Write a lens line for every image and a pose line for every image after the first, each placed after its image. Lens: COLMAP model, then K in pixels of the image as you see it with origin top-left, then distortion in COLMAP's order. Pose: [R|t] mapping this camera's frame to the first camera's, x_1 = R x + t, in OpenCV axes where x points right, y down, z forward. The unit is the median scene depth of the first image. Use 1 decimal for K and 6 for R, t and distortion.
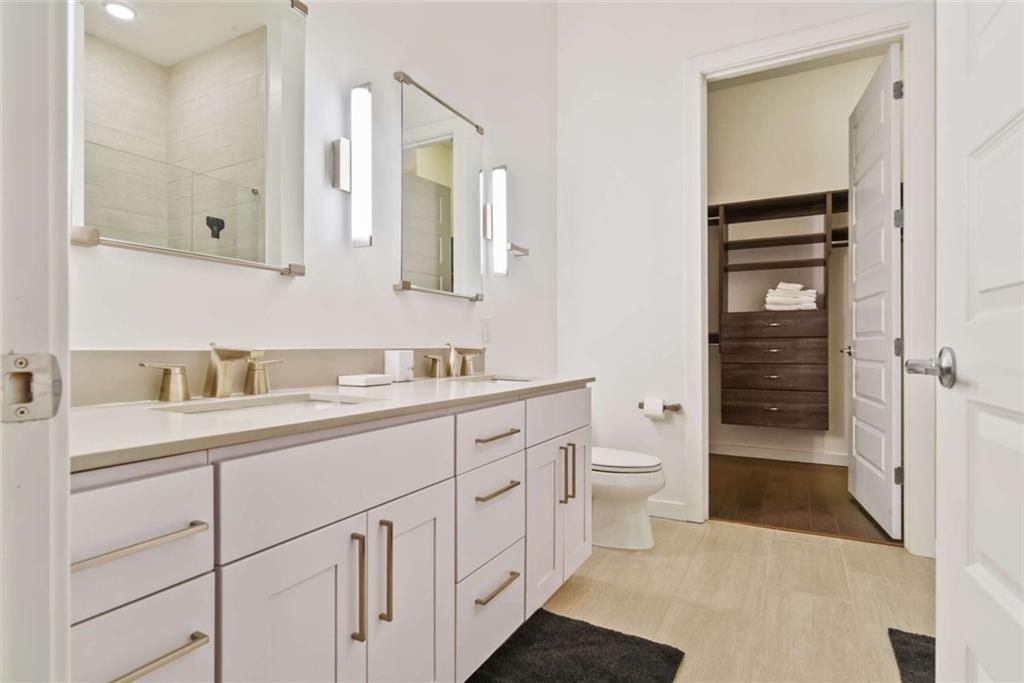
lens RADIAL K [[525.5, 0, 472.8], [0, 525.5, 342.0], [0, 0, 1]] dist [0.000804, 0.000769]
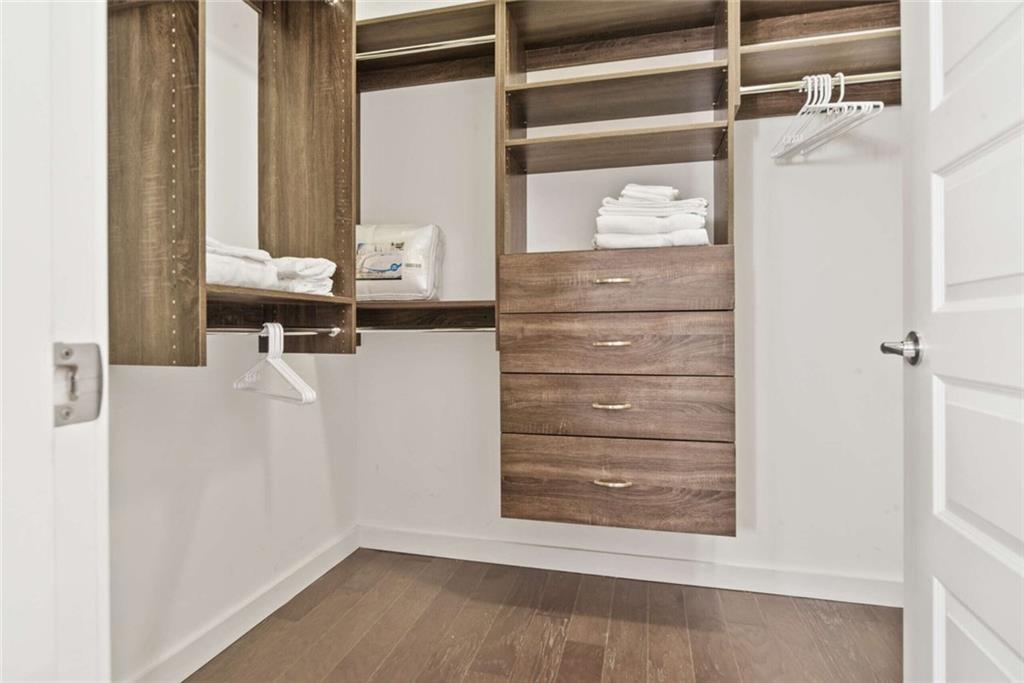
lens RADIAL K [[525.5, 0, 511.7], [0, 525.5, 333.9], [0, 0, 1]] dist [0.000804, 0.000769]
pose [[0.888236, -0.002270, 0.459382, 0.316177], [-0.002949, 0.999939, 0.010643, 0.004688], [-0.459378, -0.010808, 0.888175, 0.684455]]
